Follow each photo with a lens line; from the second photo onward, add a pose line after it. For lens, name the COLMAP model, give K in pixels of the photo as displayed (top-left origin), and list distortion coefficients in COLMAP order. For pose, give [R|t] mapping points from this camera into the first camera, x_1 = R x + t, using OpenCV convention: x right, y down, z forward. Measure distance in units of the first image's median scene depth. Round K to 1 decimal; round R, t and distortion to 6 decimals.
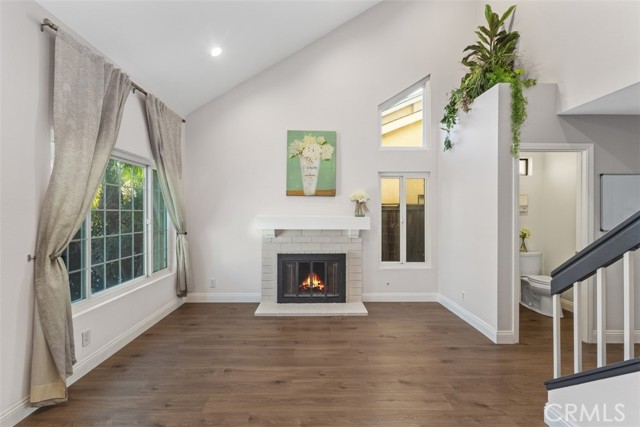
lens RADIAL K [[294.3, 0, 320.3], [0, 294.3, 213.5], [0, 0, 1]] dist [0.000279, 0.001952]
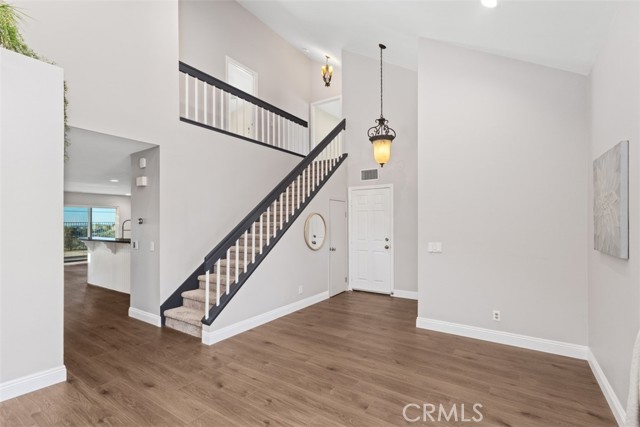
lens RADIAL K [[294.3, 0, 322.6], [0, 294.3, 216.8], [0, 0, 1]] dist [0.000279, 0.001952]
pose [[-0.810066, 0.004990, 0.586317, -0.688786], [0.000346, 0.999968, -0.008033, -0.014567], [-0.586339, -0.006304, -0.810042, 1.811667]]
